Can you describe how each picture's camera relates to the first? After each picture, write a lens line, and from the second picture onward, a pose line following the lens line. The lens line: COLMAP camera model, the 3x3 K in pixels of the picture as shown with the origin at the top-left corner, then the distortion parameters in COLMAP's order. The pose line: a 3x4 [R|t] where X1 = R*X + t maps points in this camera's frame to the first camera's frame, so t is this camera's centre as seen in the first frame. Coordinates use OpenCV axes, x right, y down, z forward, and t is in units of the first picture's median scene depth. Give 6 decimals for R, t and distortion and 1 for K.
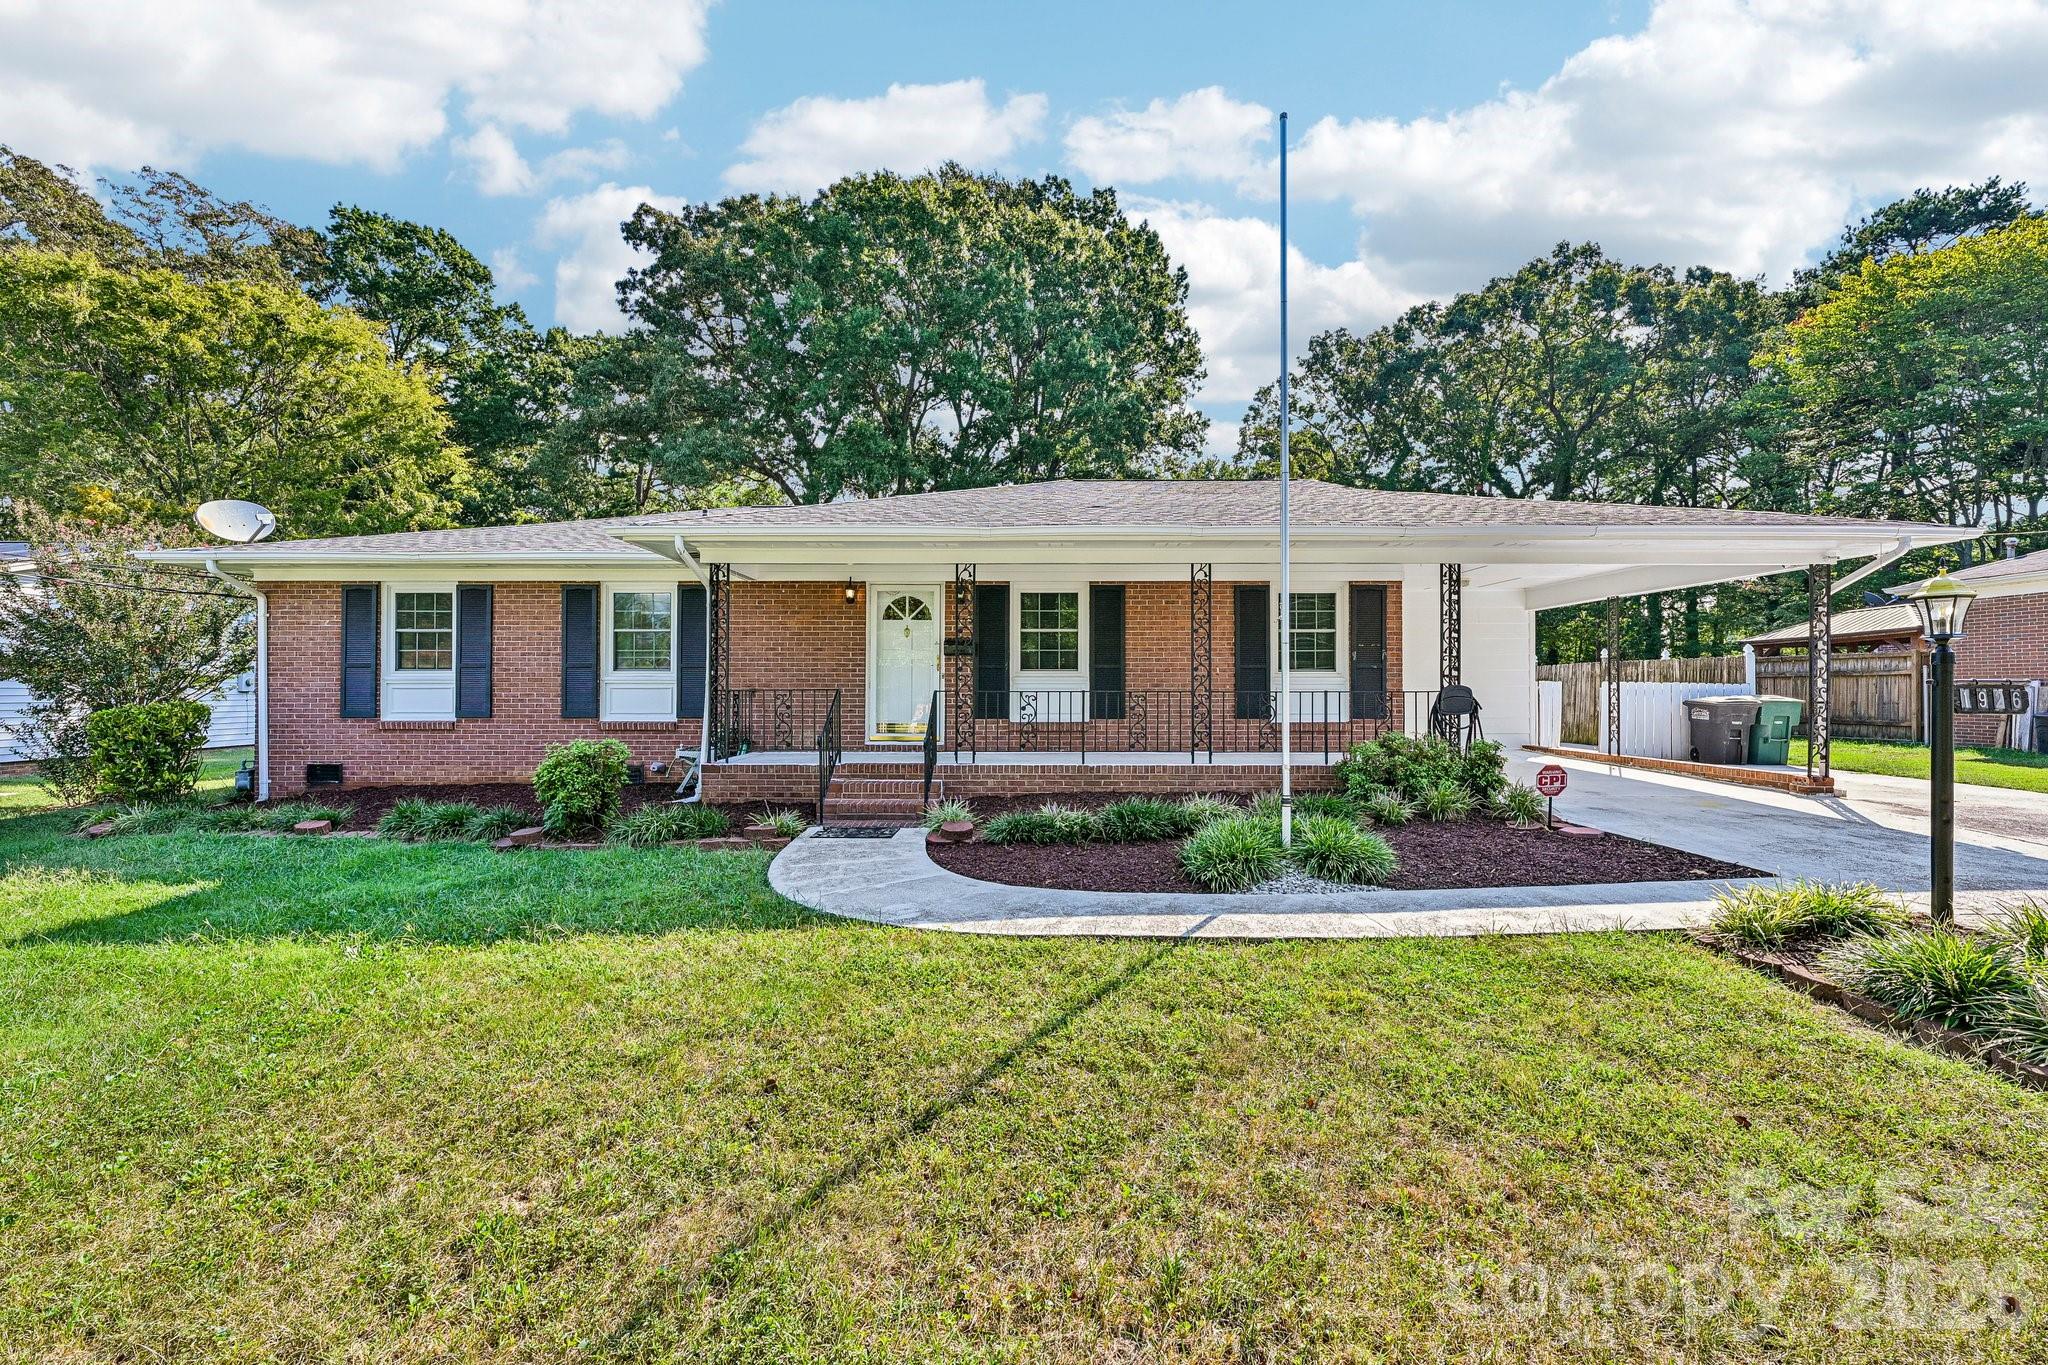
lens RADIAL K [[830.4, 0, 1025.5], [0, 830.4, 666.0], [0, 0, 1]] dist [-0.002321, -0.000303]
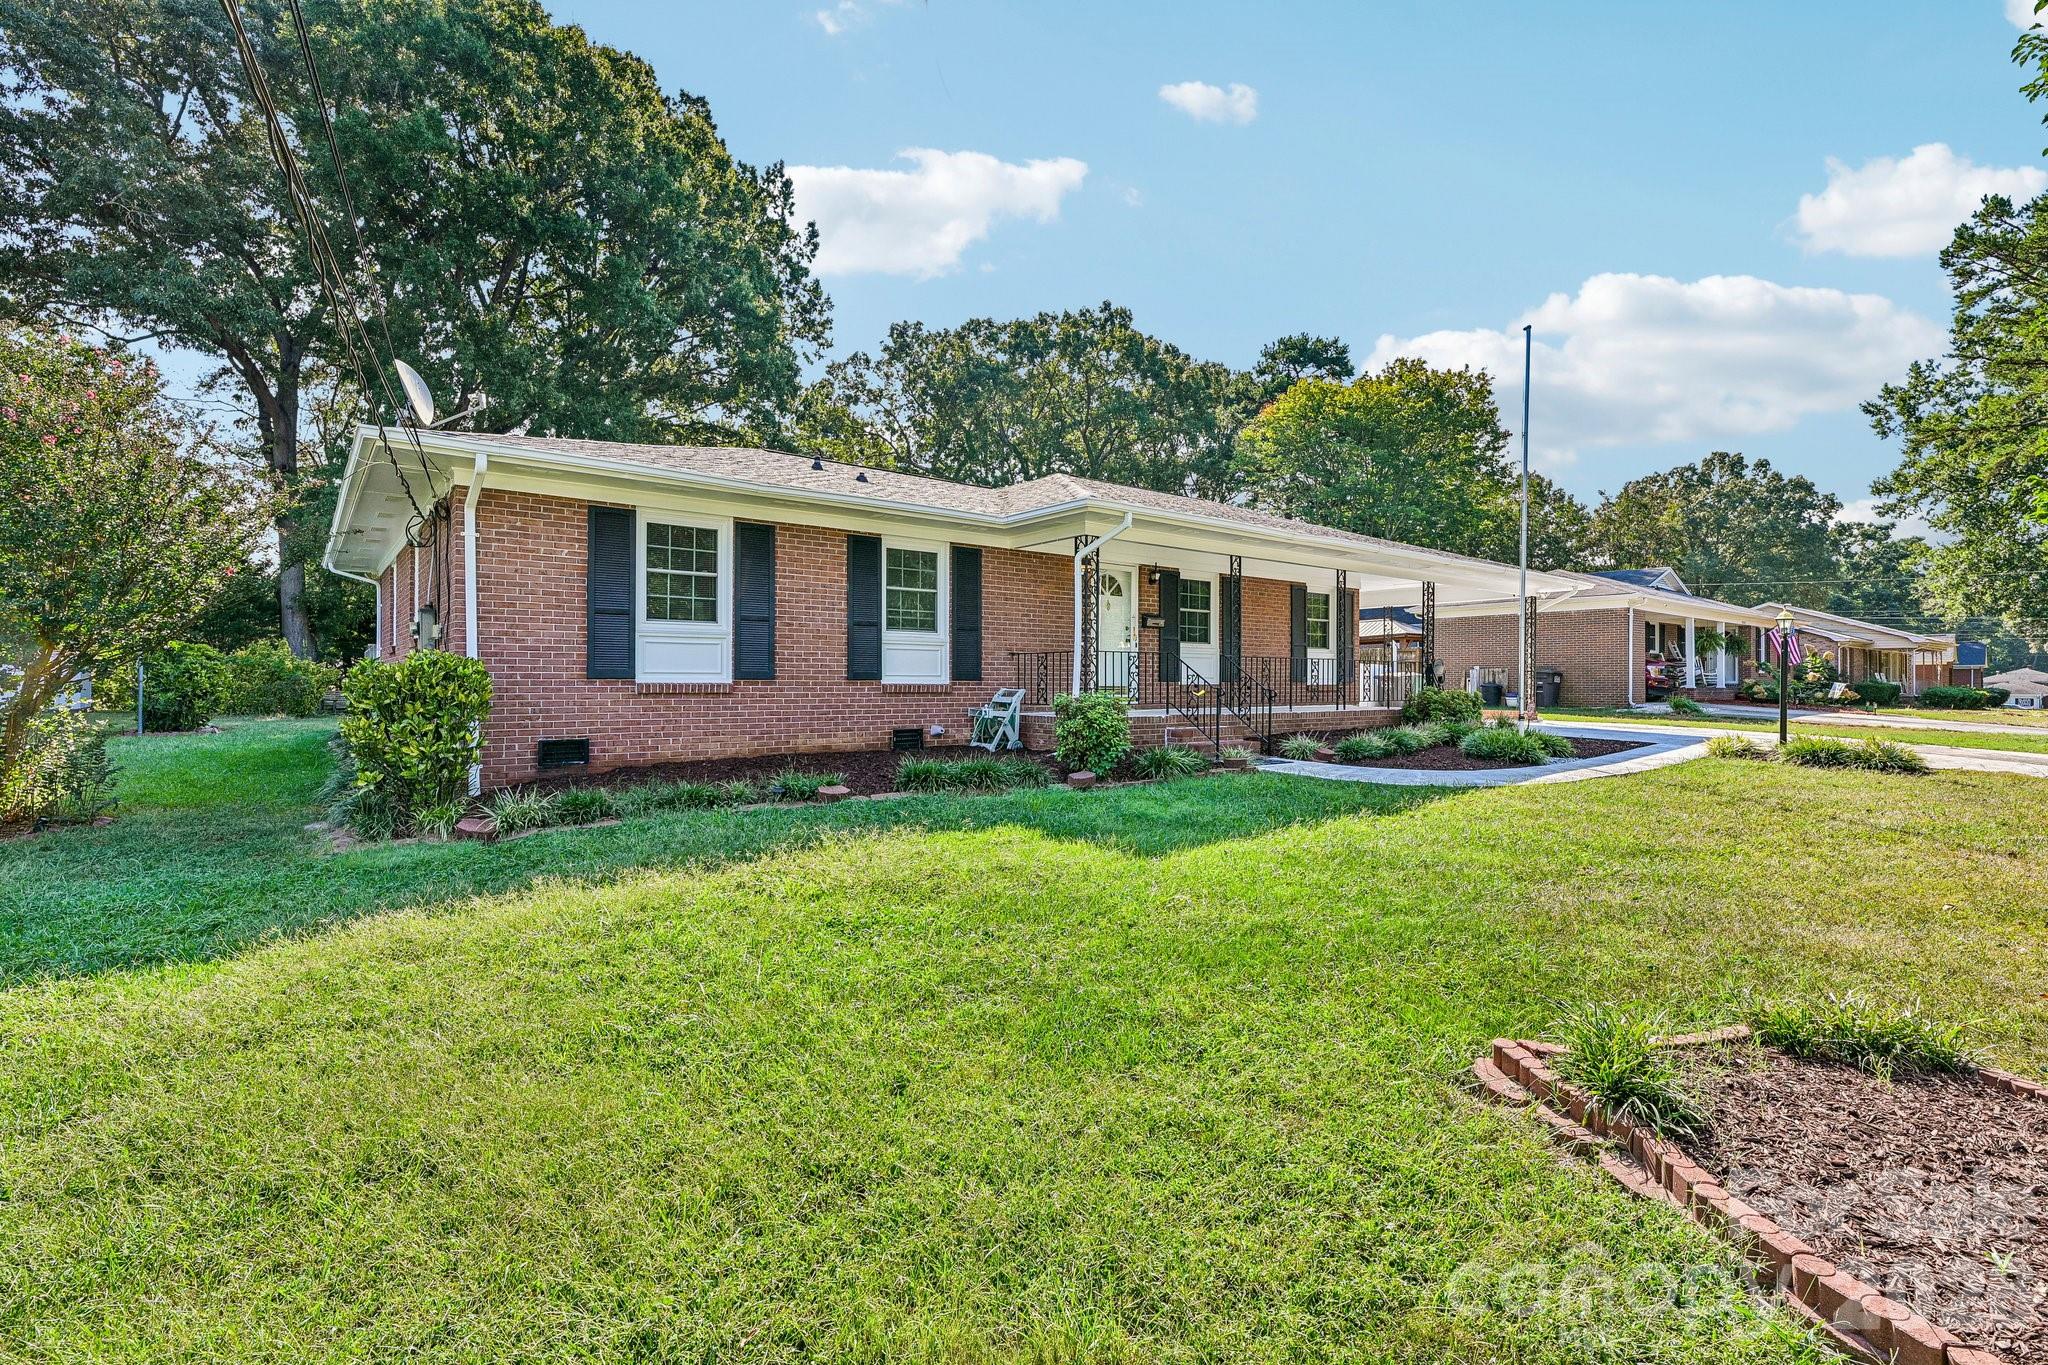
lens RADIAL K [[908.3, 0, 830.9], [0, 908.3, 643.0], [0, 0, 1]] dist [0.001563, 0.000102]
pose [[0.819736, 0.024153, 0.572232, -1.122340], [-0.044006, 0.998813, 0.020882, 0.001684], [-0.571049, -0.042299, 0.819826, 0.182012]]
